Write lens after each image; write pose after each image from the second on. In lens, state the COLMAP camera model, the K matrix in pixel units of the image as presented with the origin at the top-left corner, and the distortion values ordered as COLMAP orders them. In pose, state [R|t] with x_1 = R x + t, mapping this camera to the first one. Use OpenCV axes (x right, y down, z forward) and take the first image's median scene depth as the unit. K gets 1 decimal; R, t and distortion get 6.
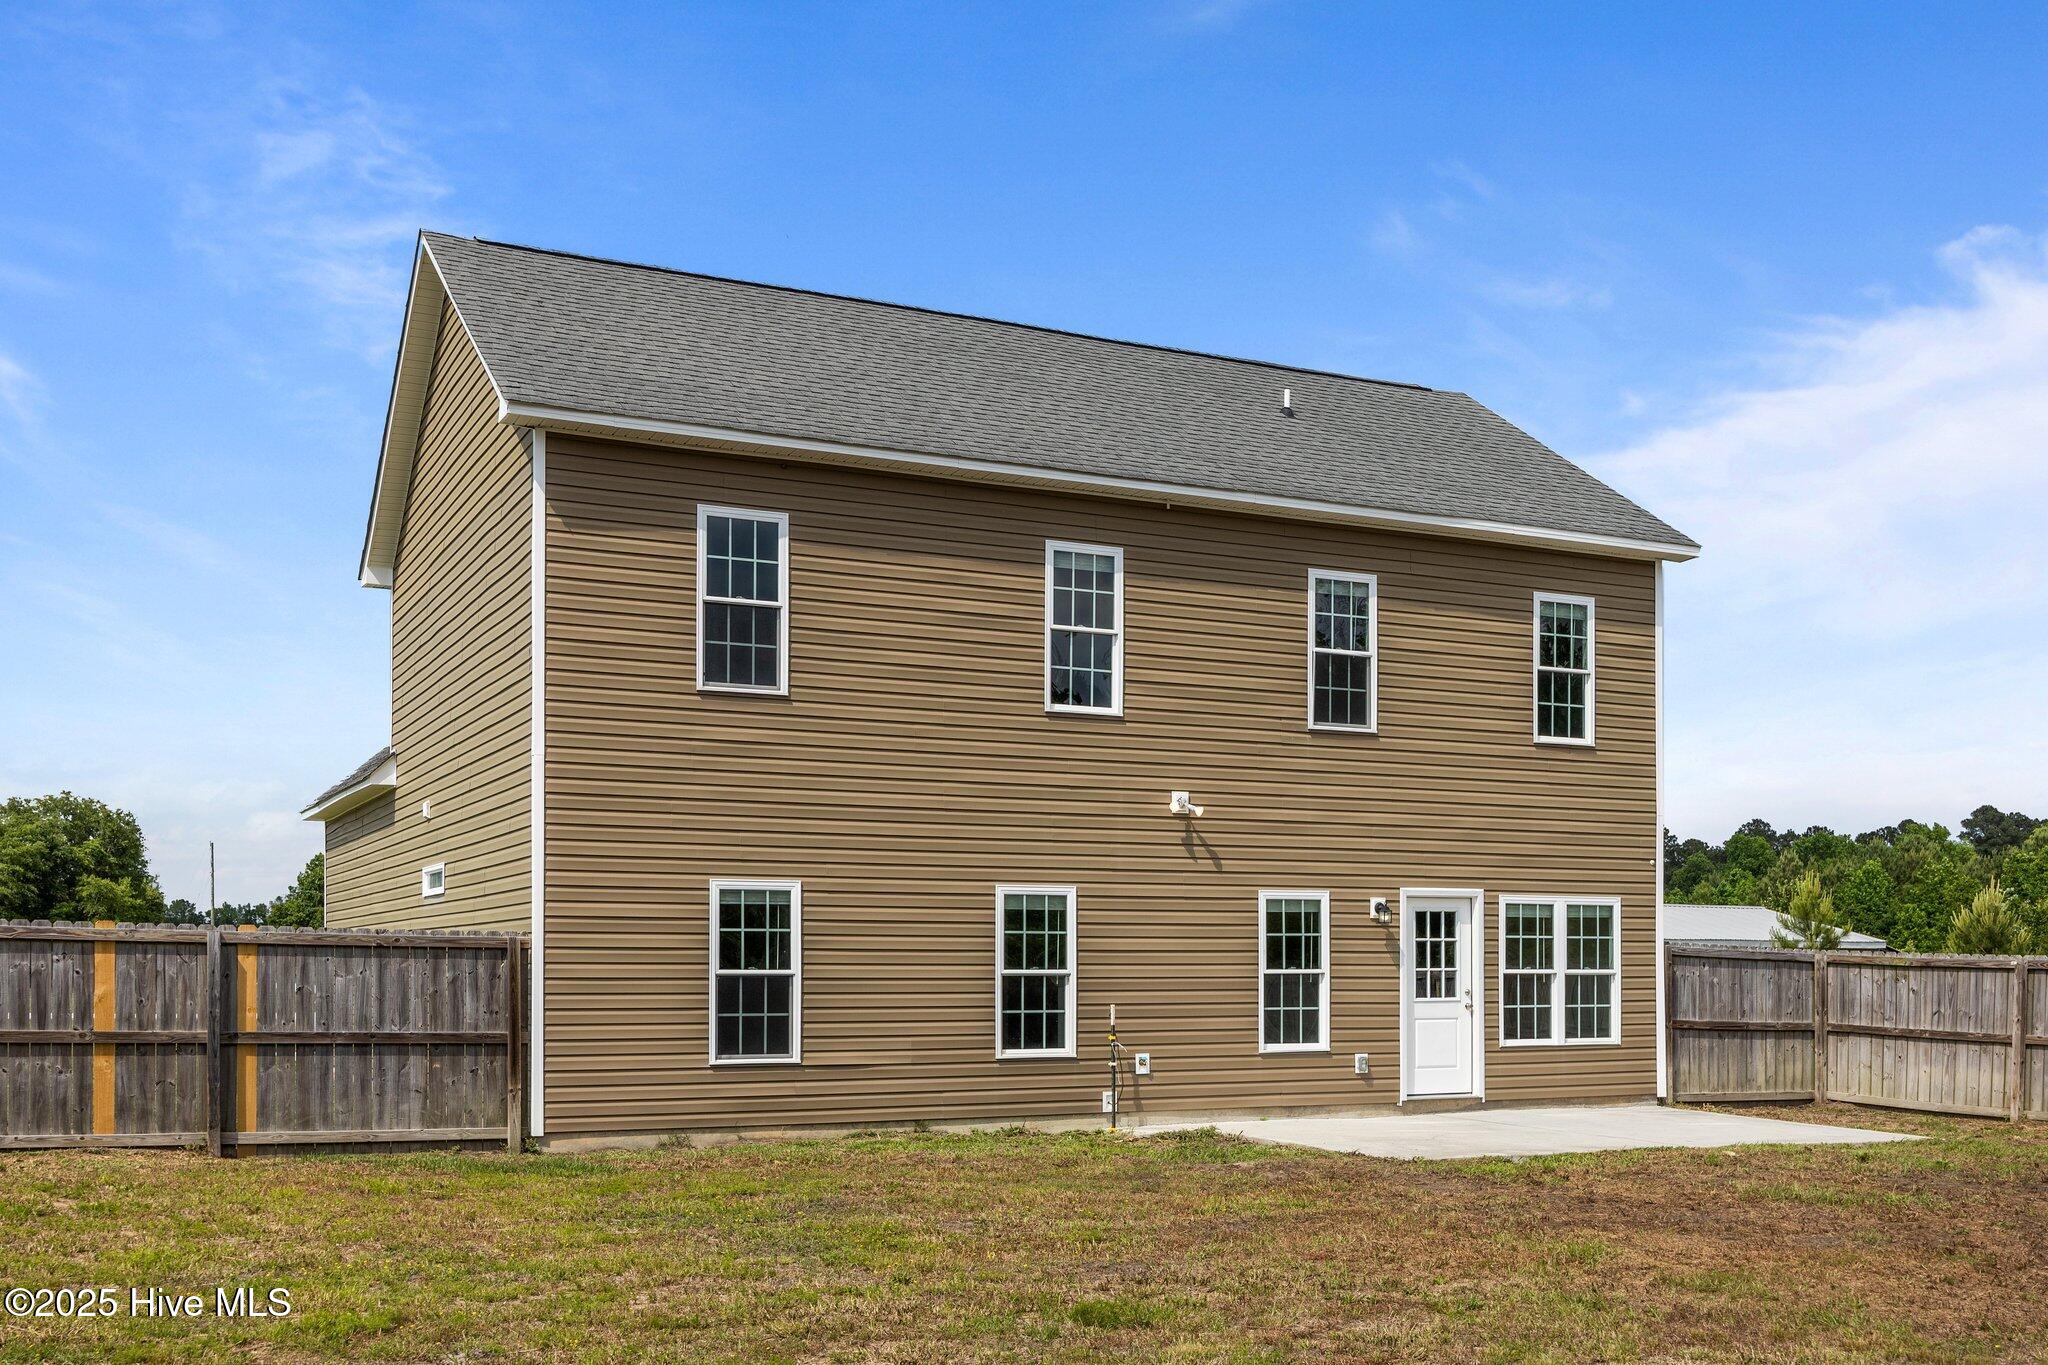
lens RADIAL K [[2001.0, 0, 987.3], [0, 2001.0, 942.3], [0, 0, 1]] dist [-0.011267, 0.000000]
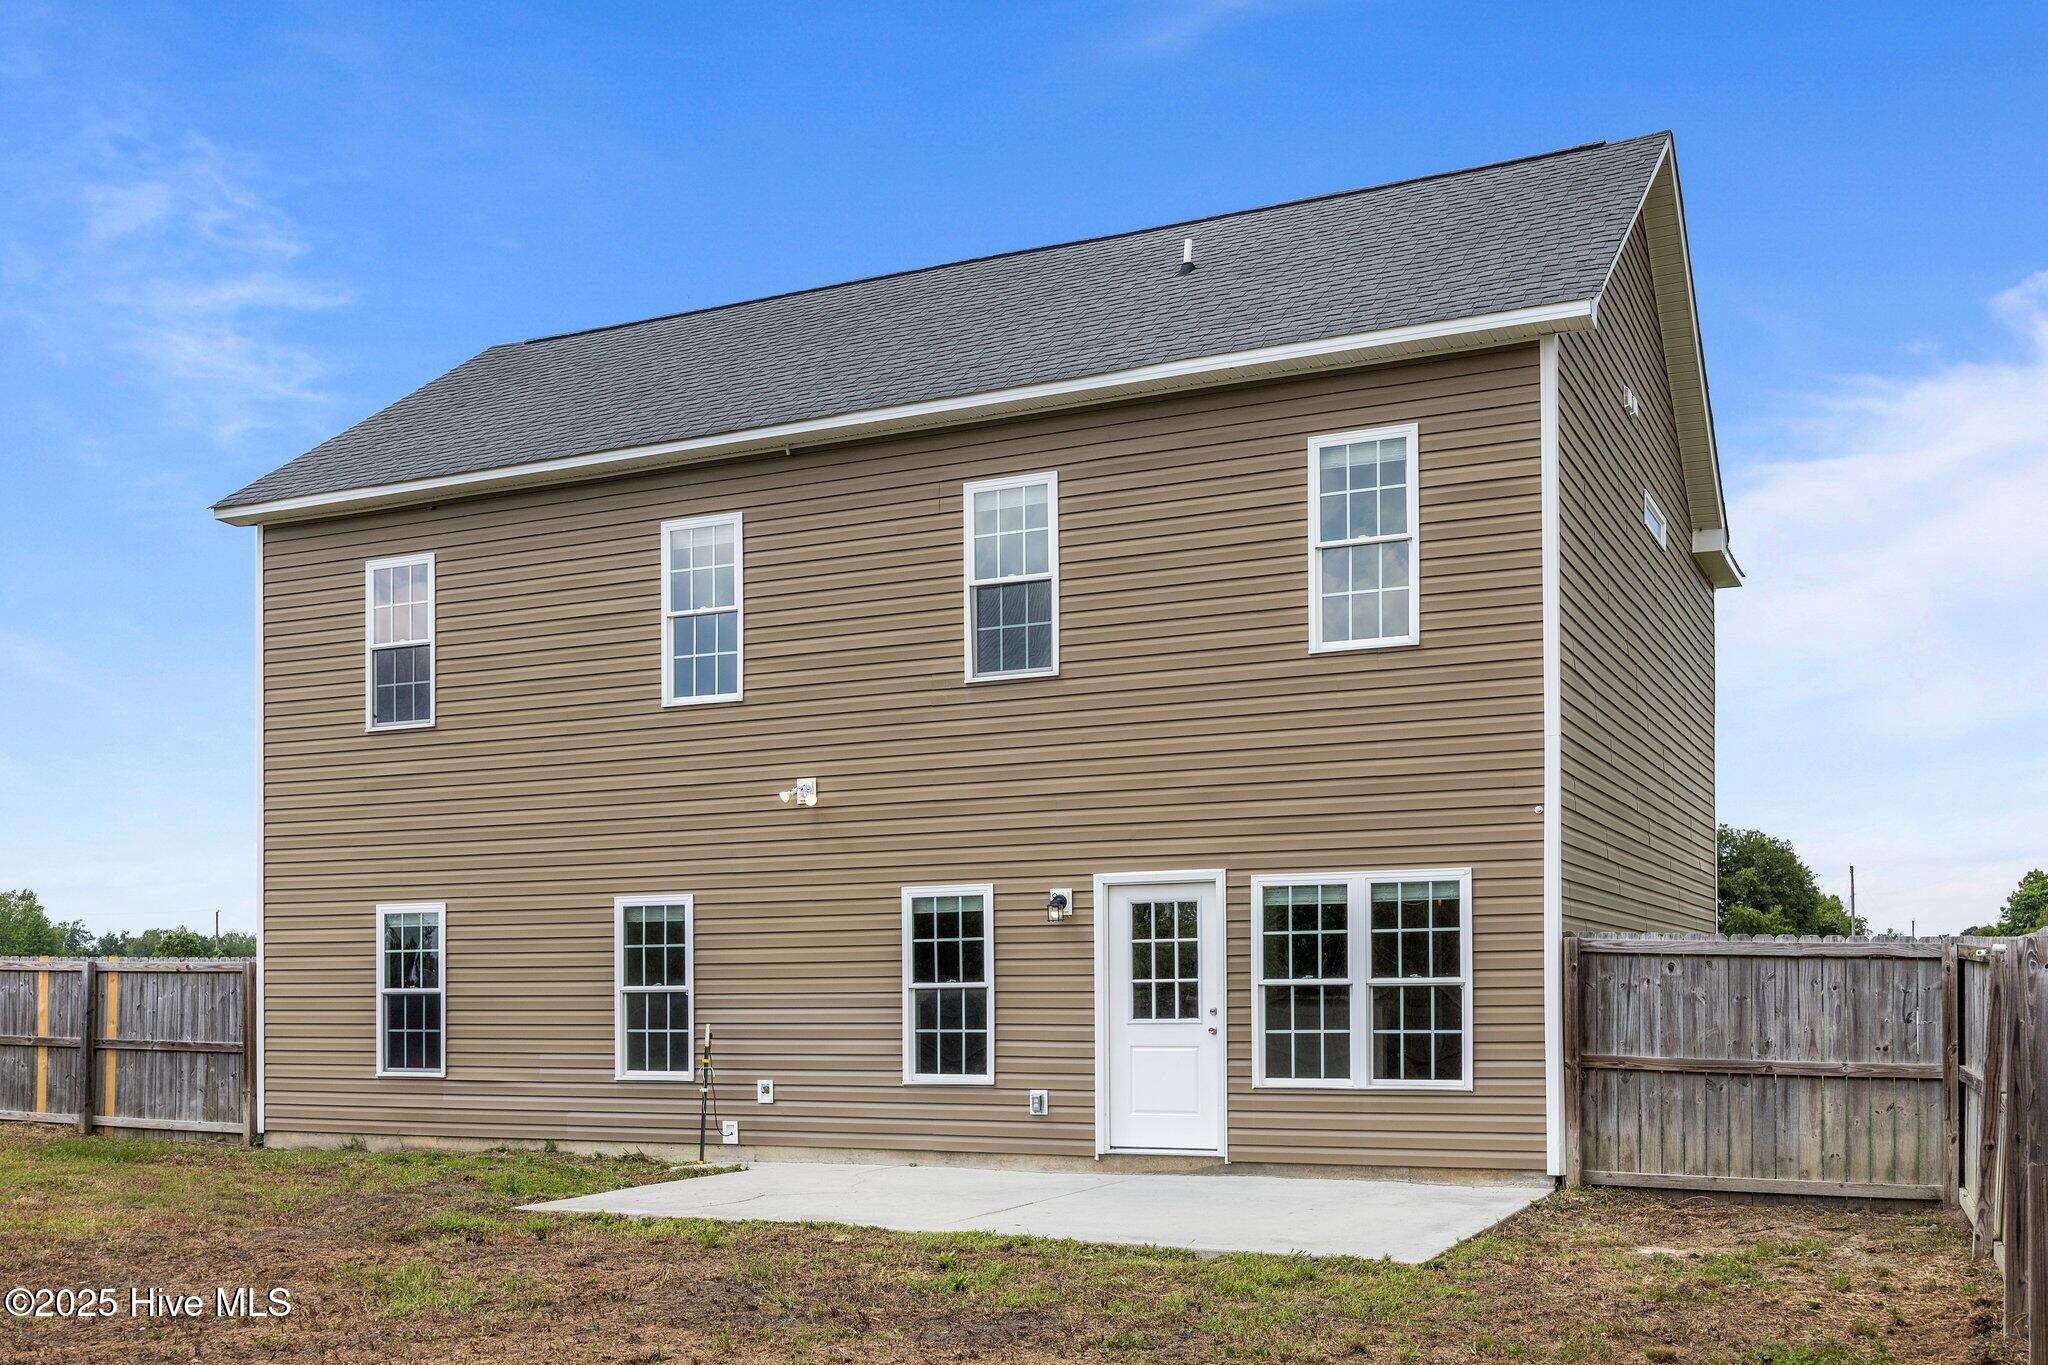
lens RADIAL K [[2001.0, 0, 995.9], [0, 2001.0, 989.3], [0, 0, 1]] dist [-0.011267, 0.000000]
pose [[0.628351, -0.008947, -0.777878, 0.766016], [0.015647, 0.999877, 0.001139, 0.015107], [0.777772, -0.012888, 0.628414, 0.486164]]
